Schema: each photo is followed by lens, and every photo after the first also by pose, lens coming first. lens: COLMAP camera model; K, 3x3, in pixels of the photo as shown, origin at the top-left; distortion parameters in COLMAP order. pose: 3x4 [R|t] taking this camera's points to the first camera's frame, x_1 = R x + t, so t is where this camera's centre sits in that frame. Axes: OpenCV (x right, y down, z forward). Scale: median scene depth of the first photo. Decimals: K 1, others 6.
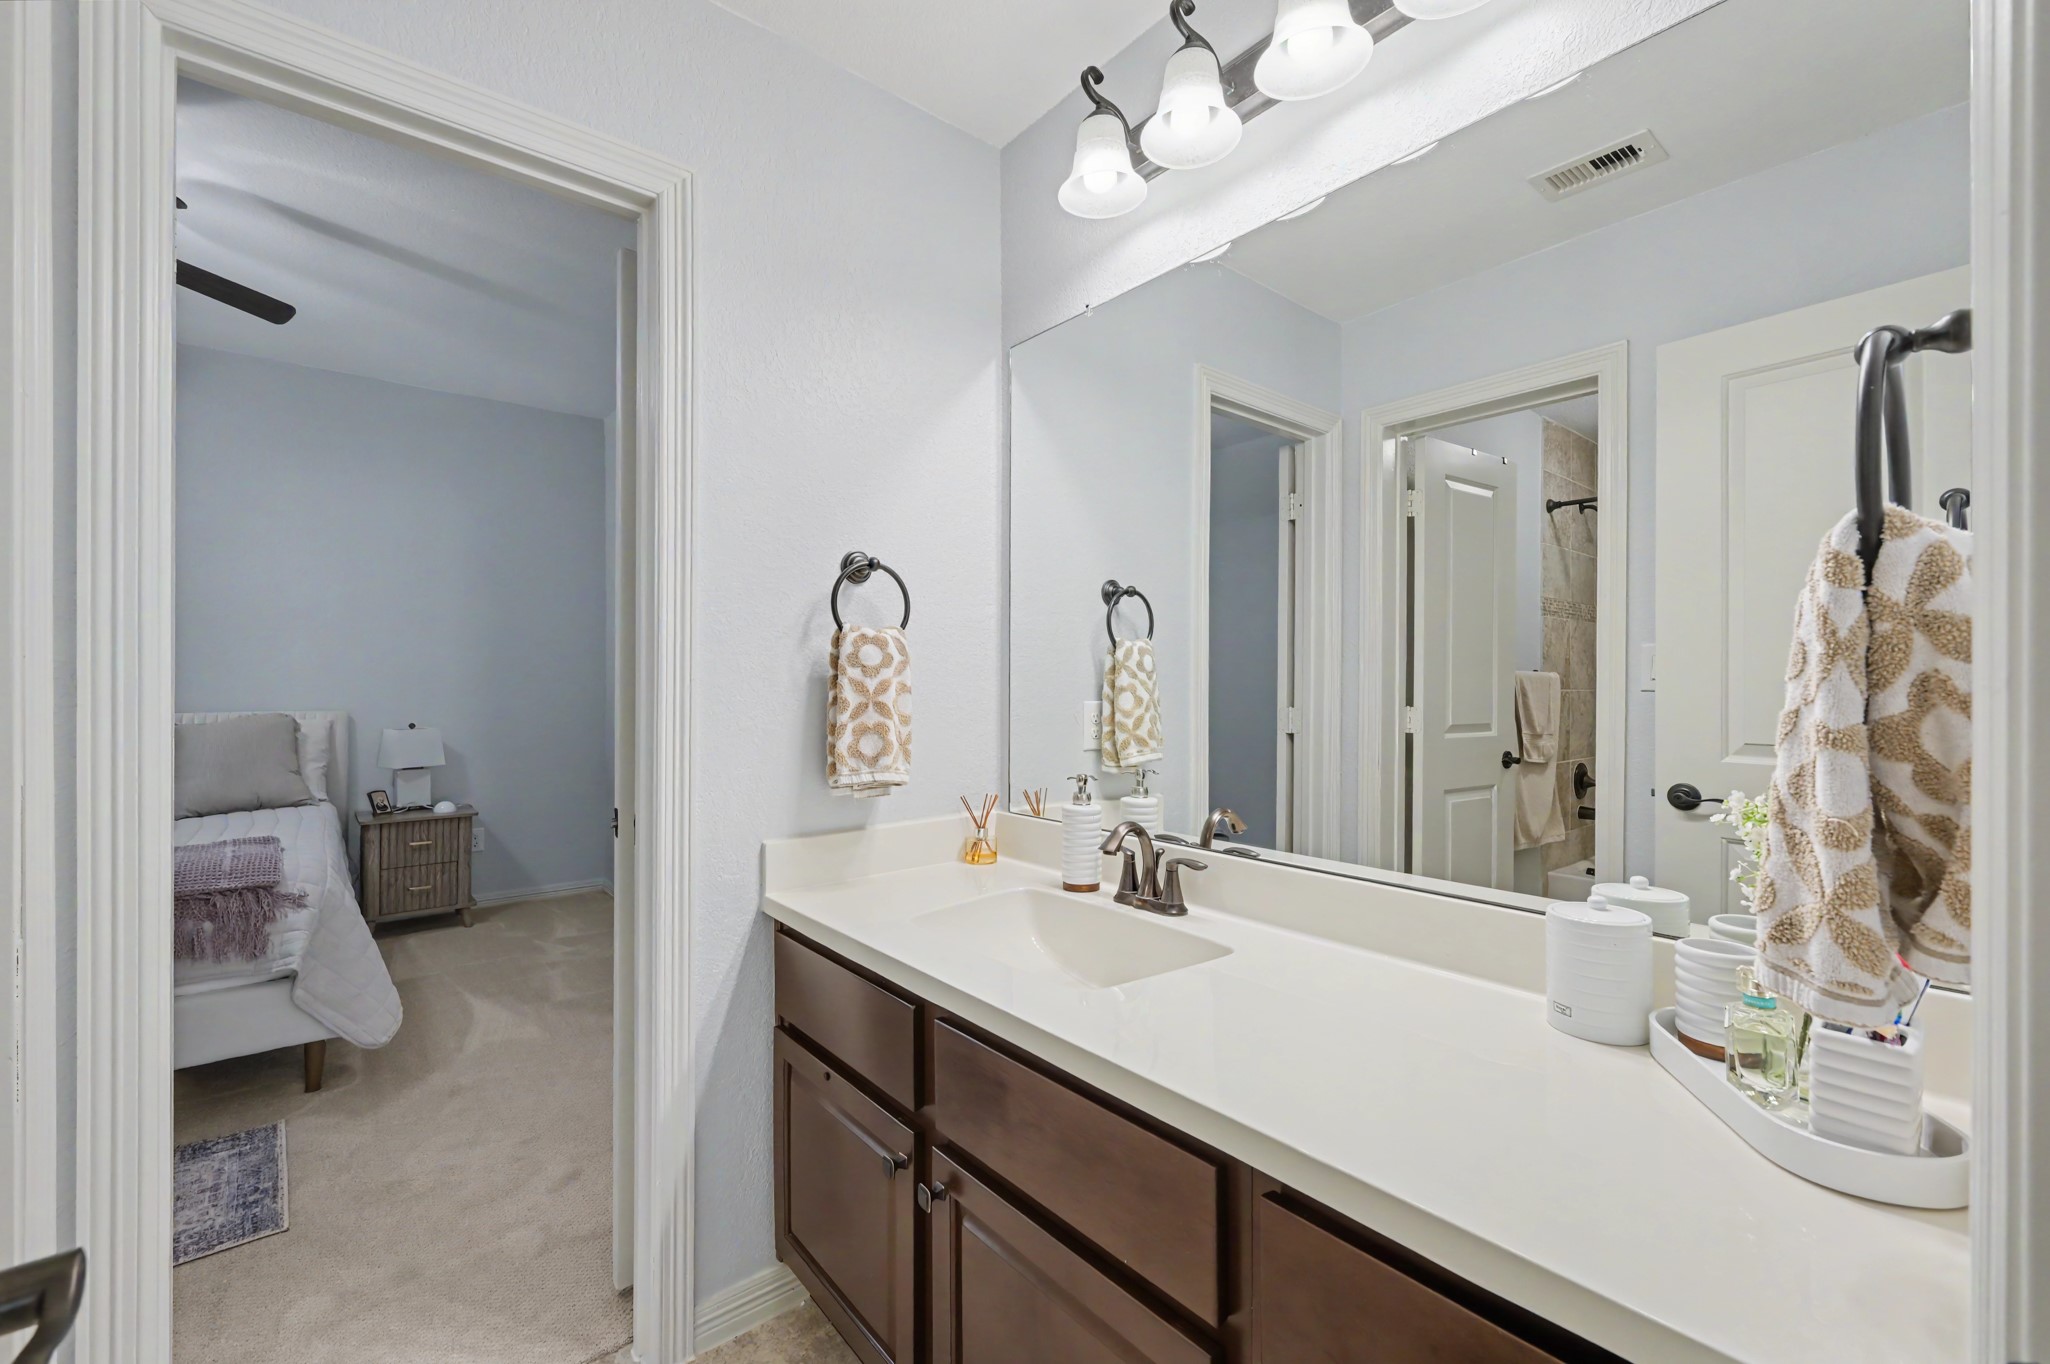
lens RADIAL K [[843.5, 0, 1025.0], [0, 843.5, 682.0], [0, 0, 1]] dist [-0.000205, -0.000215]
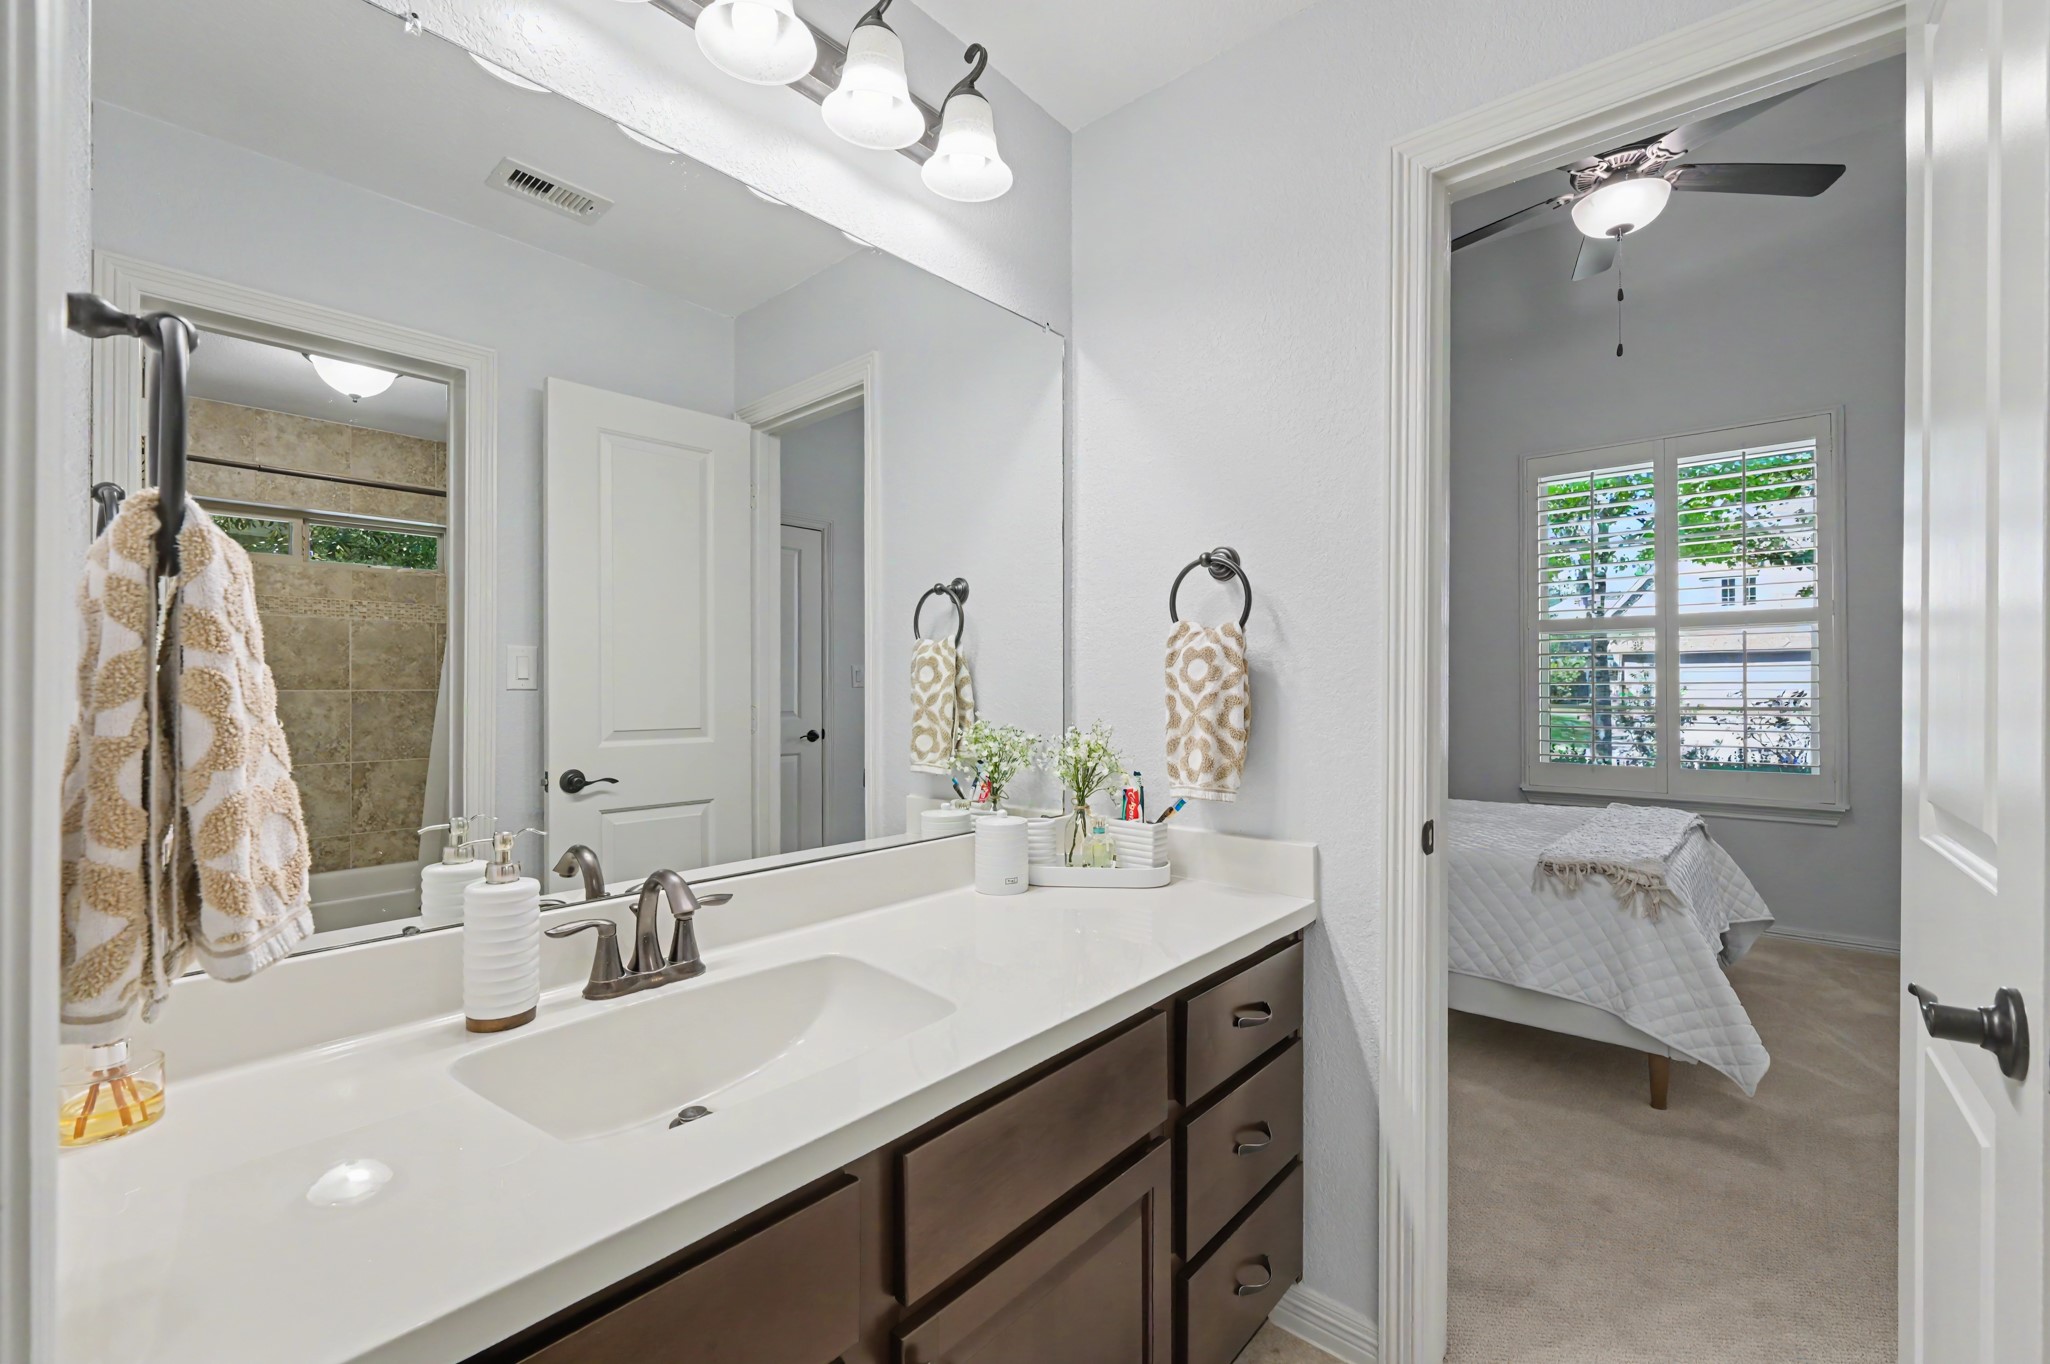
lens RADIAL K [[884.3, 0, 1025.0], [0, 884.3, 682.0], [0, 0, 1]] dist [-0.001596, -0.000052]
pose [[-0.151474, -0.002896, 0.988457, -0.699586], [0.001603, 0.999994, 0.003176, -0.002536], [-0.988460, 0.002066, -0.151468, 0.819457]]
